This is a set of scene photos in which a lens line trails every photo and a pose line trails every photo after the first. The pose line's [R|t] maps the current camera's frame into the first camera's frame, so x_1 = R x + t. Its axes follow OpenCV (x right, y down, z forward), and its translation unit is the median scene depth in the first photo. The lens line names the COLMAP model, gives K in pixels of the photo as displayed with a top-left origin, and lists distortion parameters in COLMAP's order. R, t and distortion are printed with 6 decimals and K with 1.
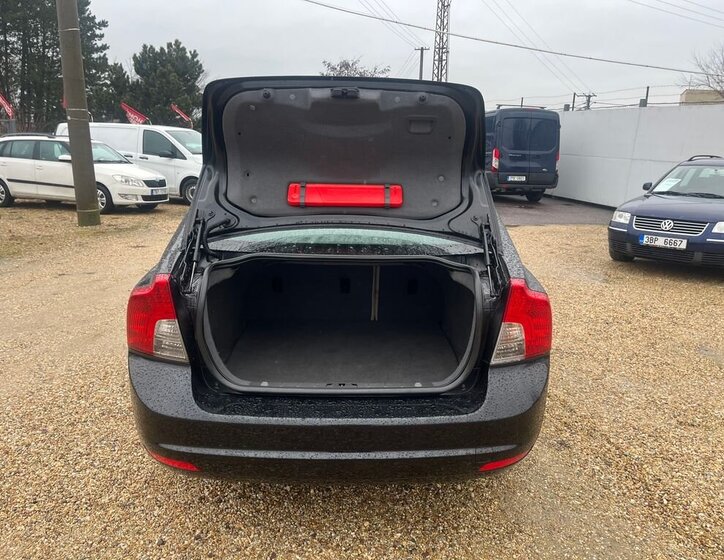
lens RADIAL K [[573.9, 0, 375.6], [0, 573.9, 292.9], [0, 0, 1]] dist [0.032068, -0.040275]
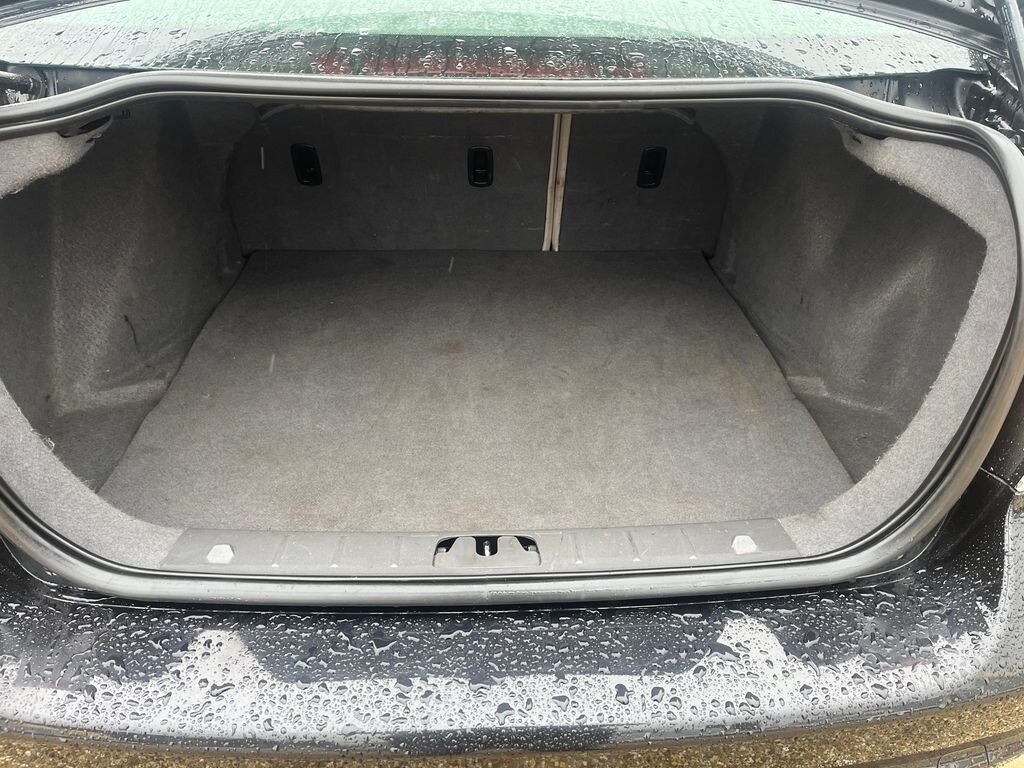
lens RADIAL K [[795.8, 0, 518.6], [0, 795.8, 386.2], [0, 0, 1]] dist [0.023502, -0.000722]
pose [[0.999966, -0.008182, 0.001252, -0.032910], [0.007483, 0.958261, 0.285797, -0.028592], [-0.003538, -0.285778, 0.958289, 0.489584]]
